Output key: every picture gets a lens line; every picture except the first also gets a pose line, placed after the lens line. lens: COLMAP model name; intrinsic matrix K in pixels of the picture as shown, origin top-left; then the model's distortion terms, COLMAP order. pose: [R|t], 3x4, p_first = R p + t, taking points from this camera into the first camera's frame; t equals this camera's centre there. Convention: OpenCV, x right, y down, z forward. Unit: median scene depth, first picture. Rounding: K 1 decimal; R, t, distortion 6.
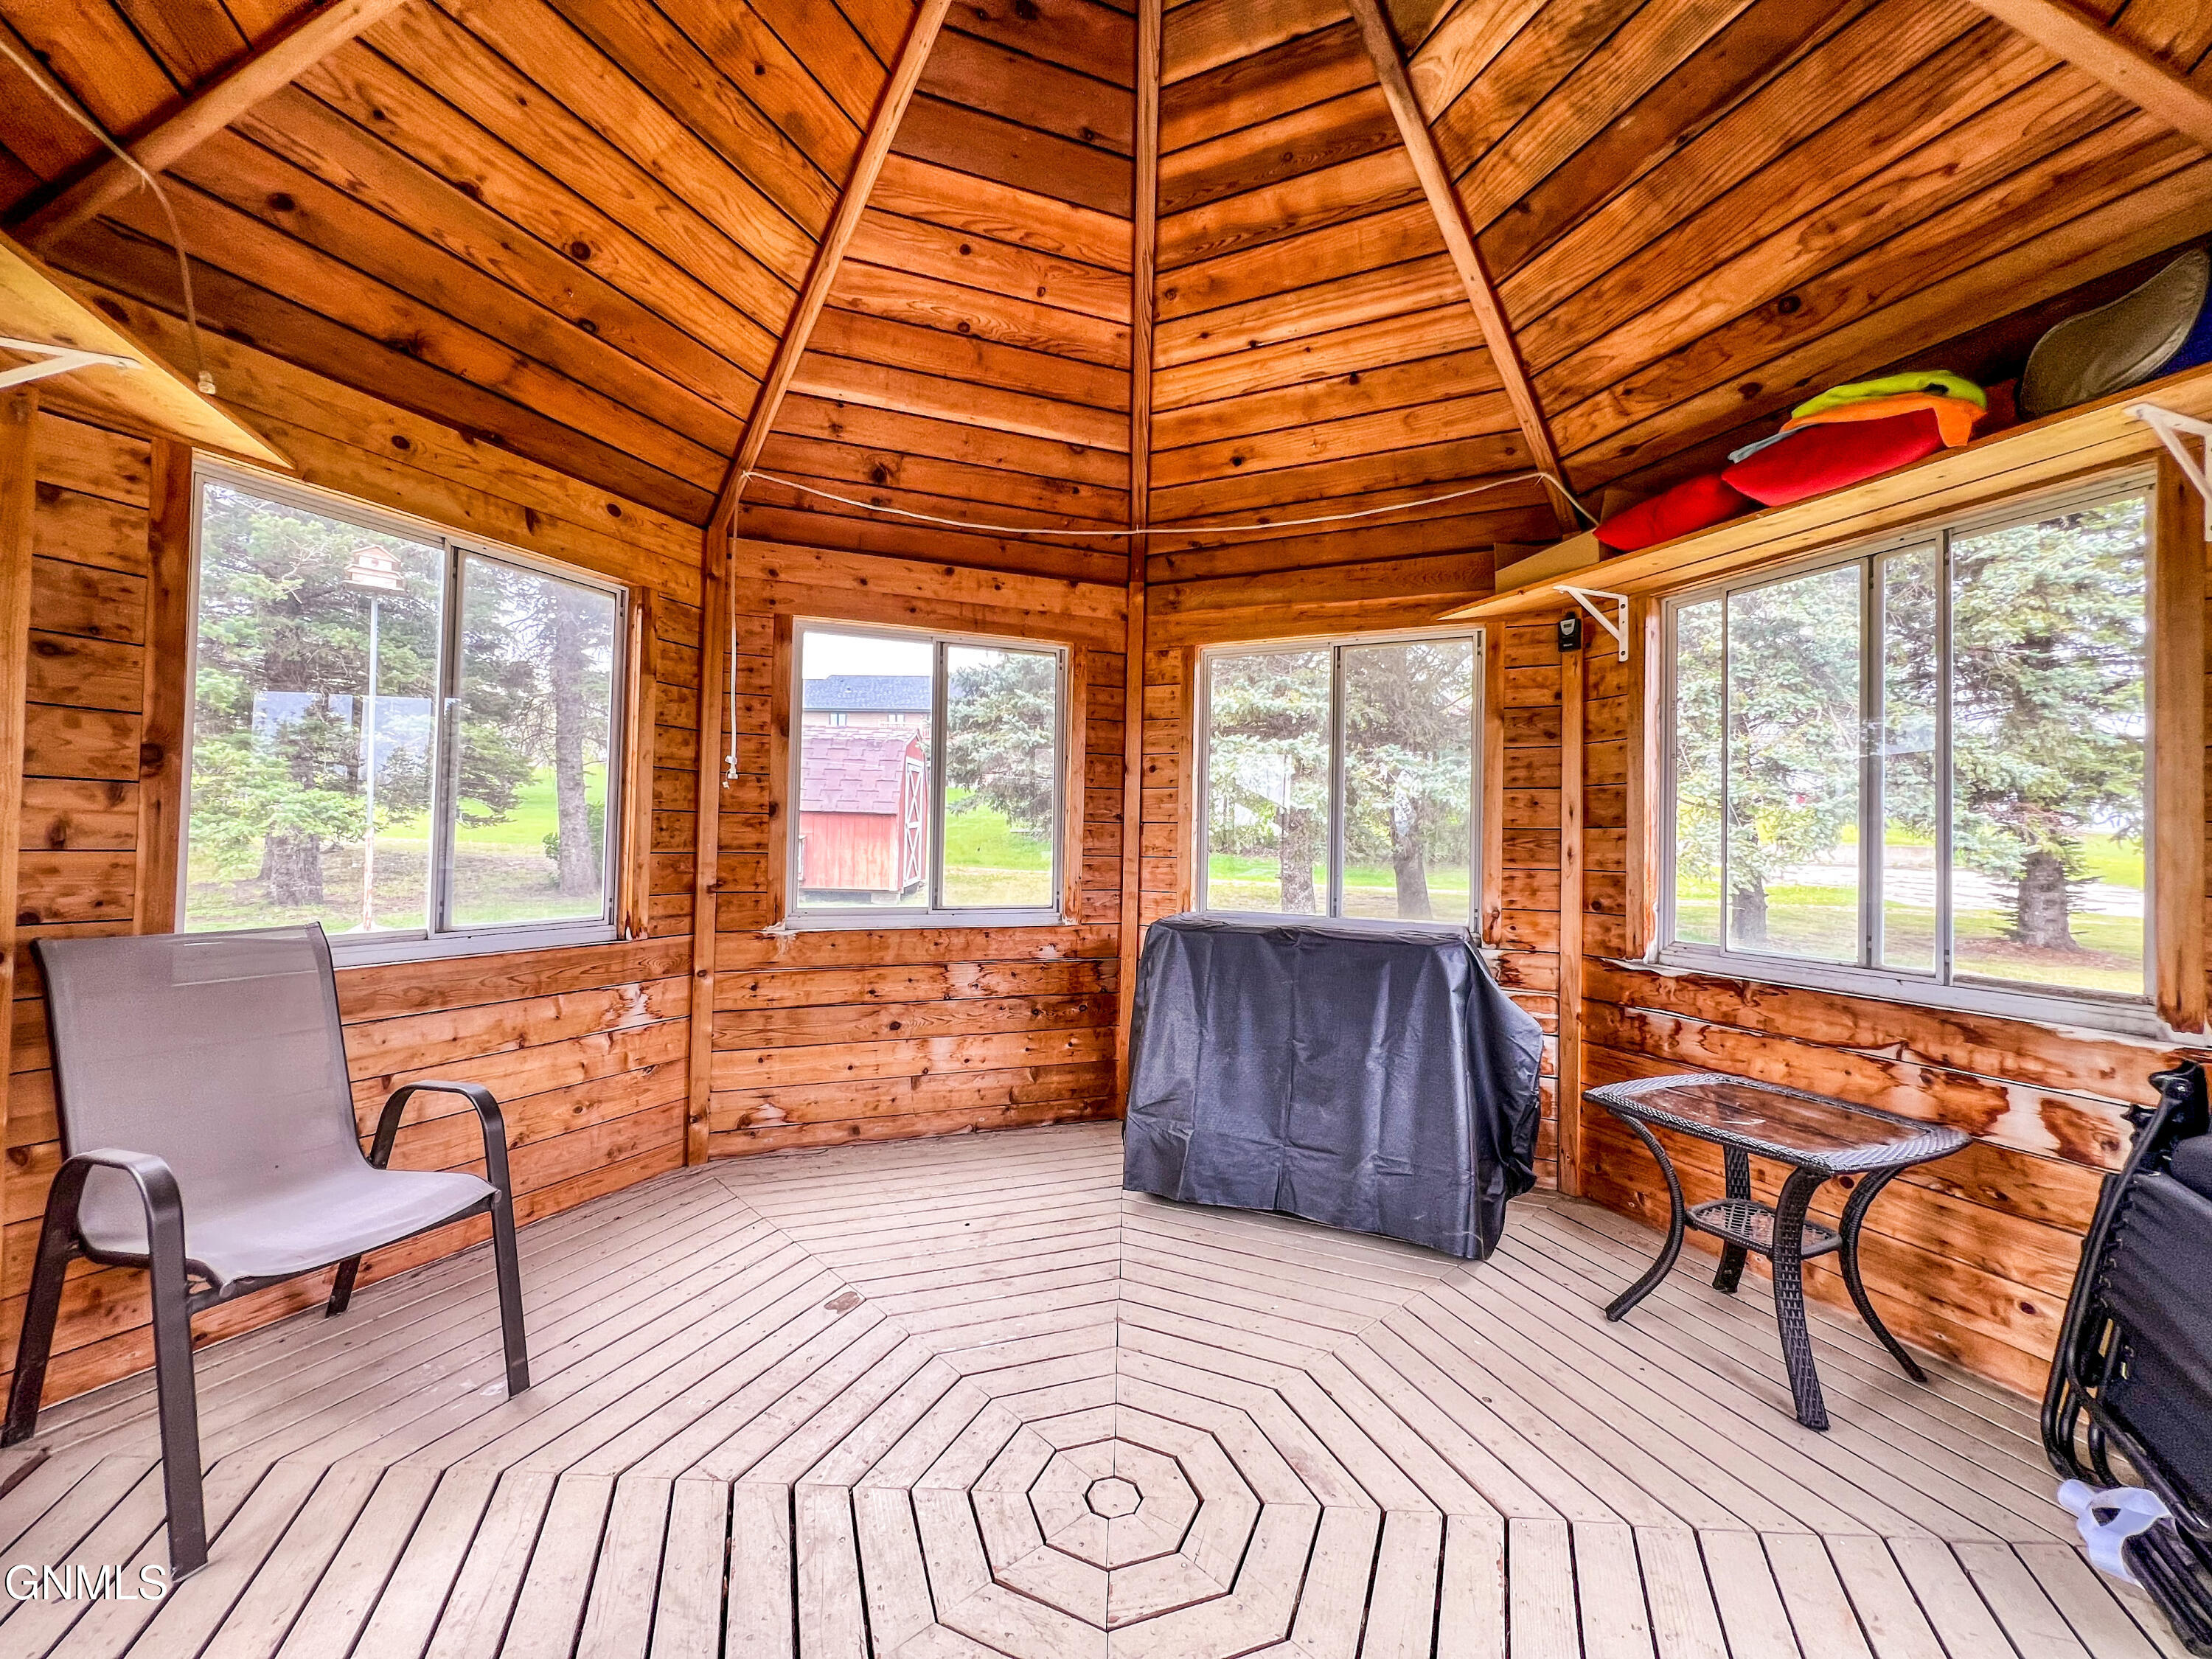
lens RADIAL K [[878.1, 0, 1097.5], [0, 878.1, 825.0], [0, 0, 1]] dist [-0.001604, 0.000438]
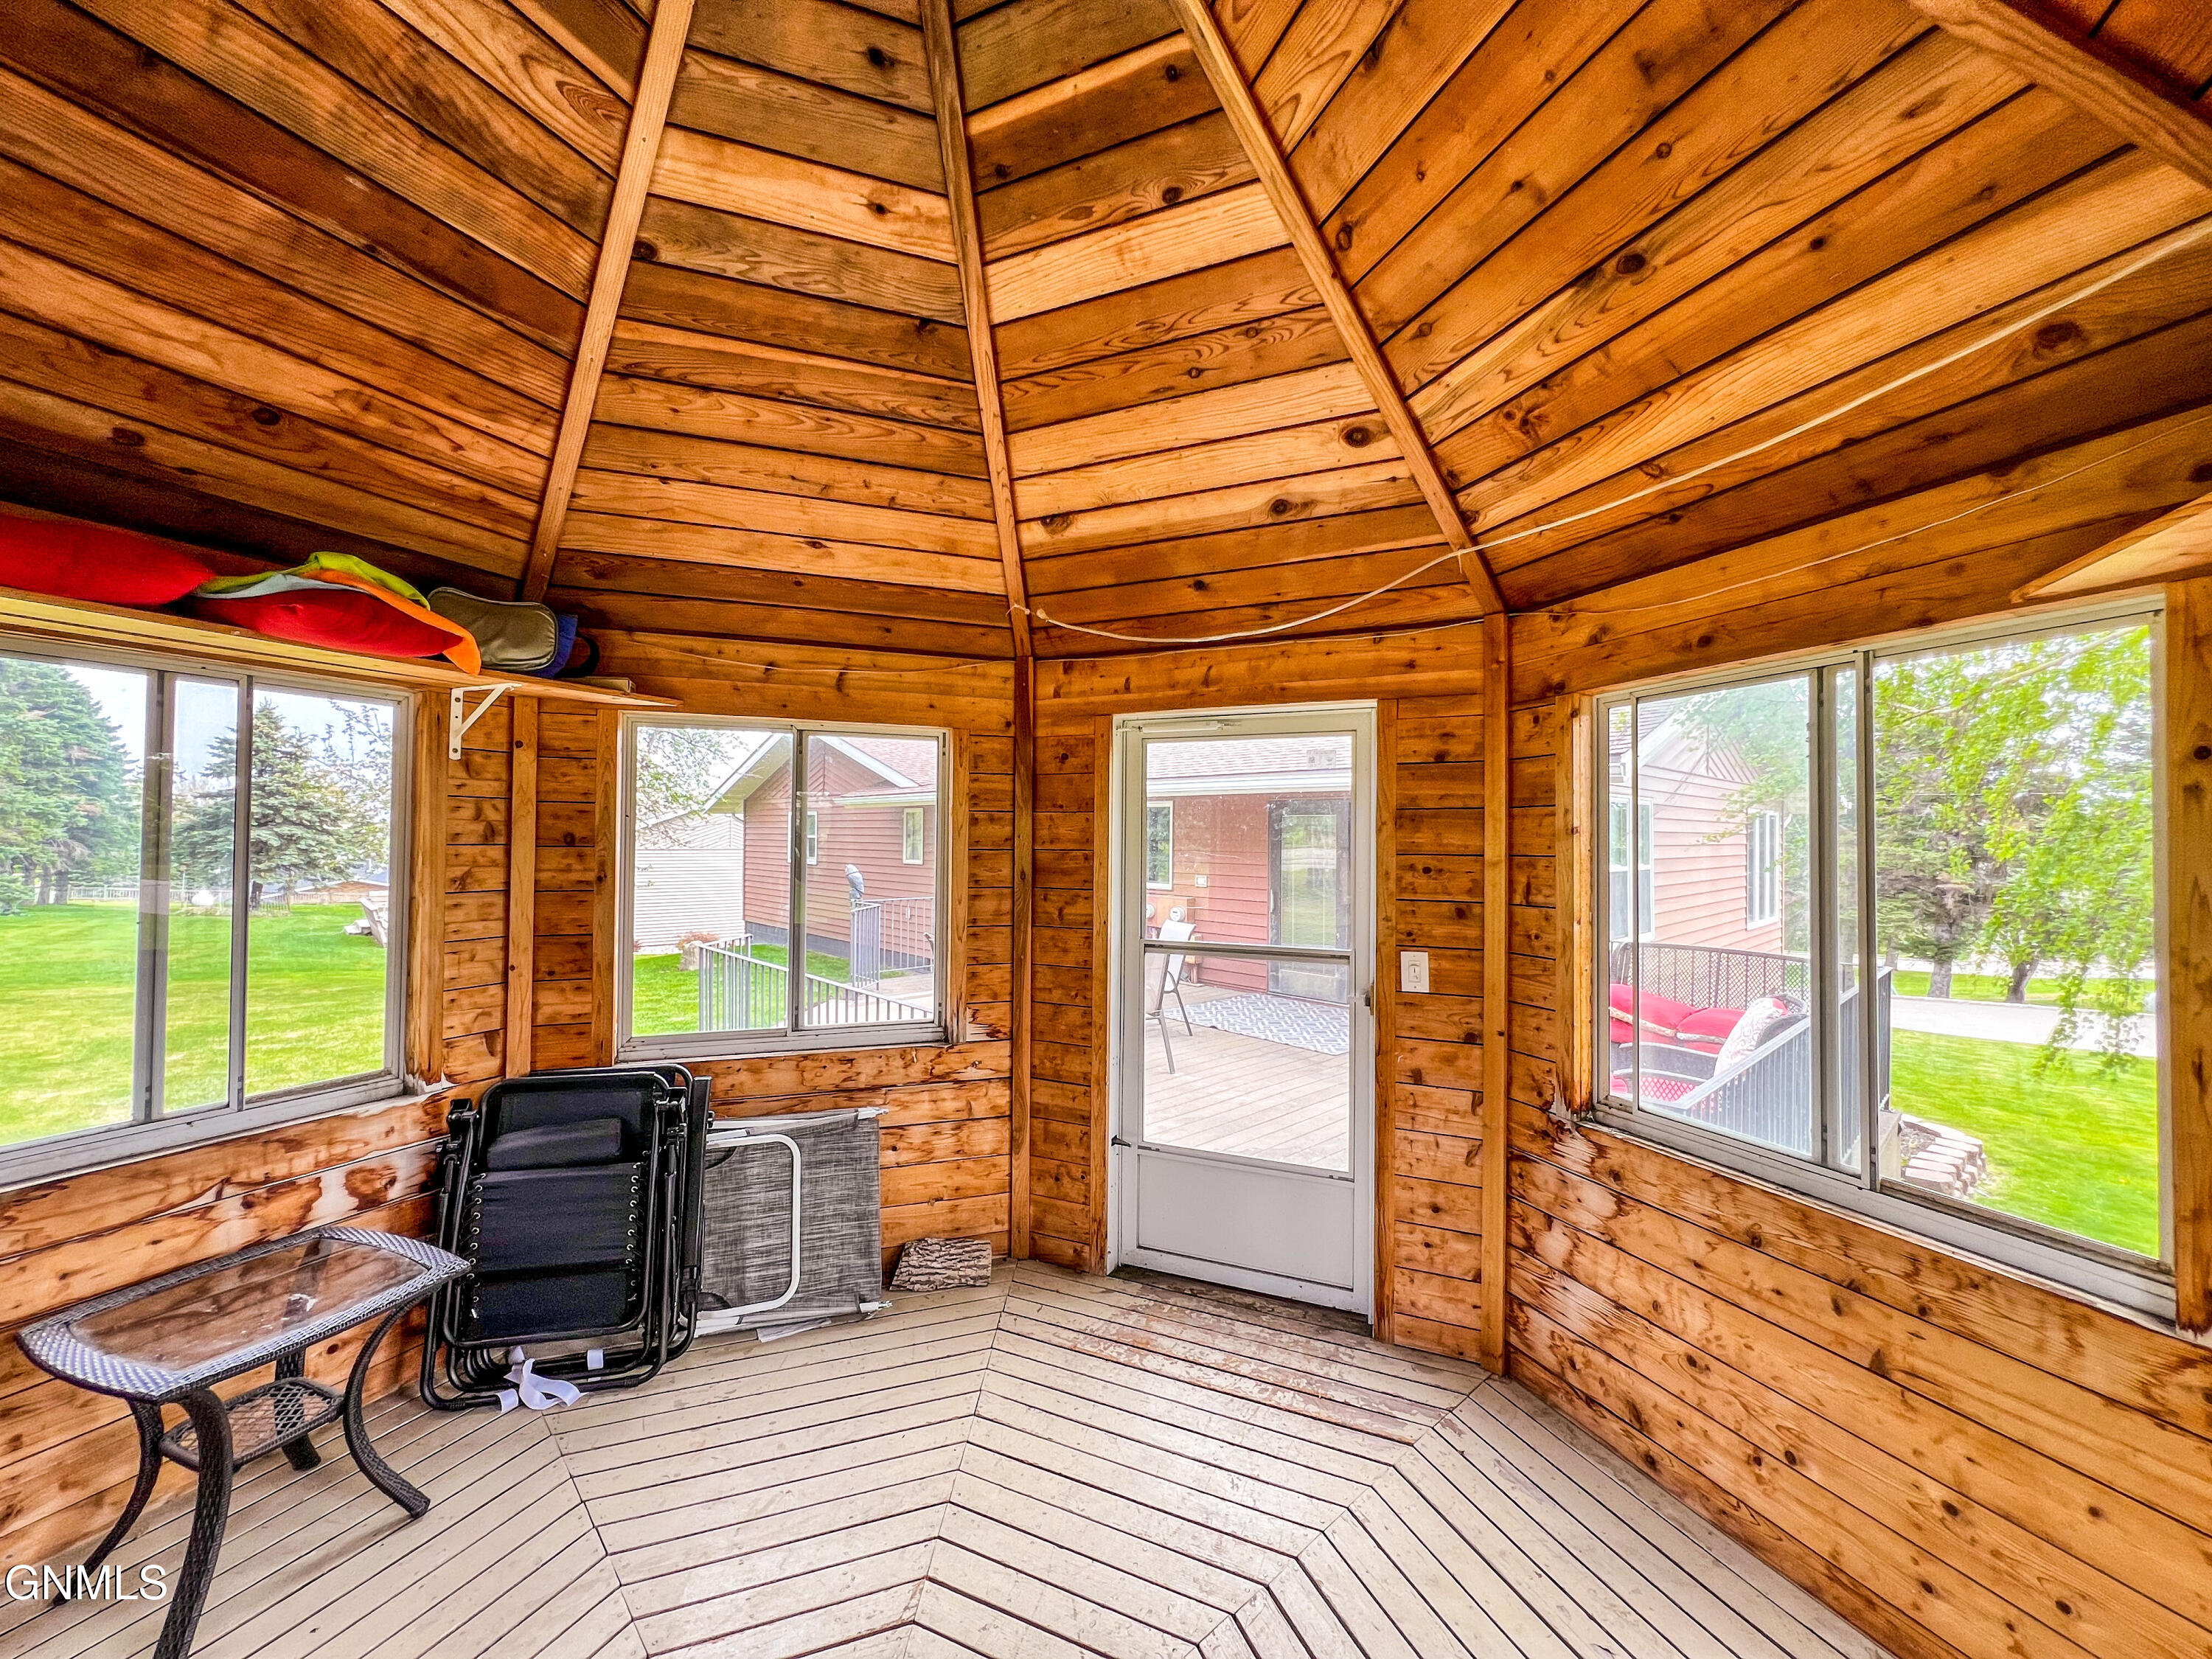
lens RADIAL K [[878.1, 0, 1097.5], [0, 878.1, 825.0], [0, 0, 1]] dist [-0.001604, 0.000438]
pose [[-0.699813, -0.014820, 0.714173, -0.528271], [-0.035904, 0.999251, -0.014447, -0.192817], [-0.713423, -0.035752, -0.699821, 1.076681]]
